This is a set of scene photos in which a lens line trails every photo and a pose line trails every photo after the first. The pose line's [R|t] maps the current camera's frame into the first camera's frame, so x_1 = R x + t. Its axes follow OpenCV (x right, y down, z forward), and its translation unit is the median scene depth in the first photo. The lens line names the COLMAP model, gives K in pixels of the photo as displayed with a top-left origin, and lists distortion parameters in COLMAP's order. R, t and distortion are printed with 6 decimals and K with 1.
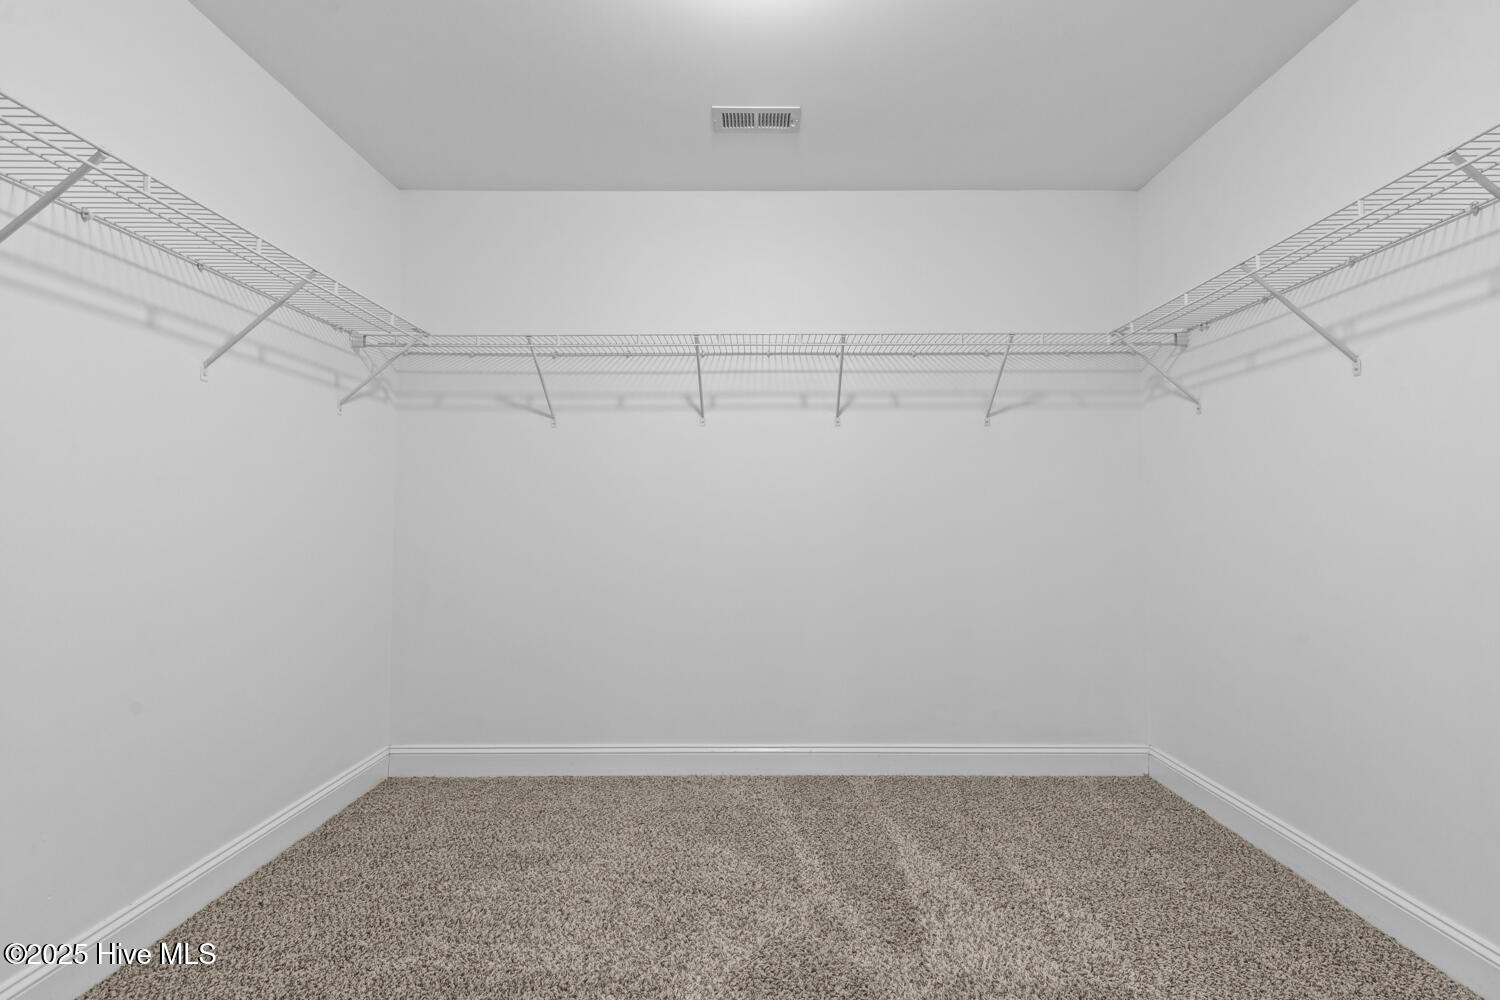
lens RADIAL K [[612.6, 0, 755.9], [0, 612.6, 517.8], [0, 0, 1]] dist [0.000154, -0.000068]
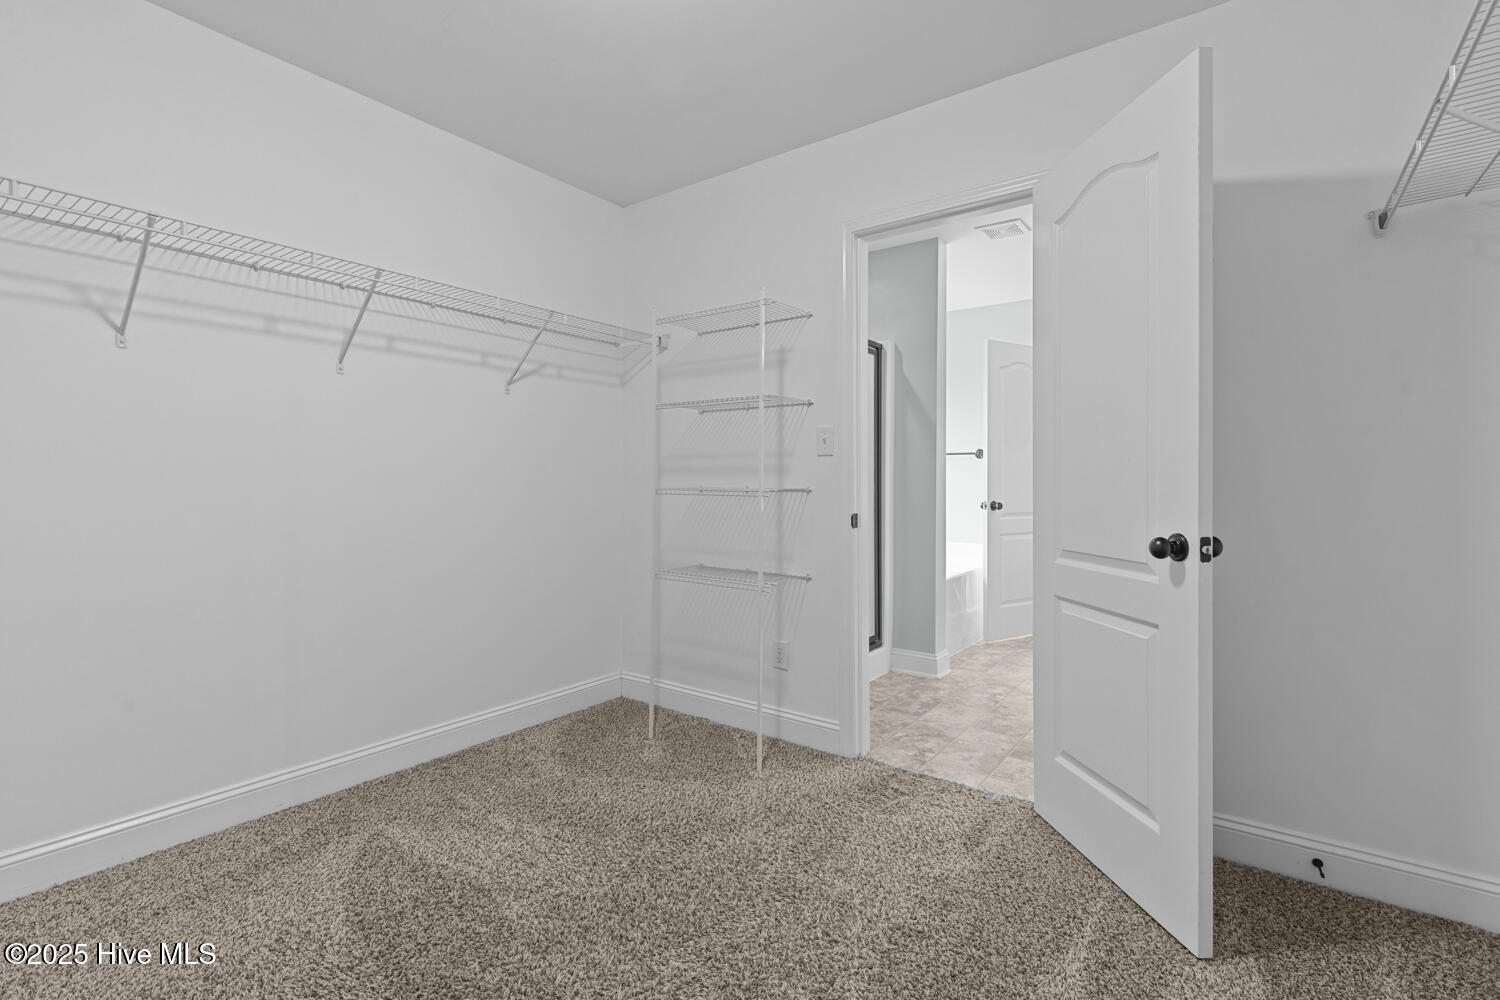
lens RADIAL K [[683.4, 0, 748.8], [0, 683.4, 498.4], [0, 0, 1]] dist [0.001824, -0.000345]
pose [[0.596280, -0.017865, 0.802578, -0.300653], [-0.000943, 0.999736, 0.022954, 0.000171], [-0.802776, -0.014444, 0.596106, 0.002665]]
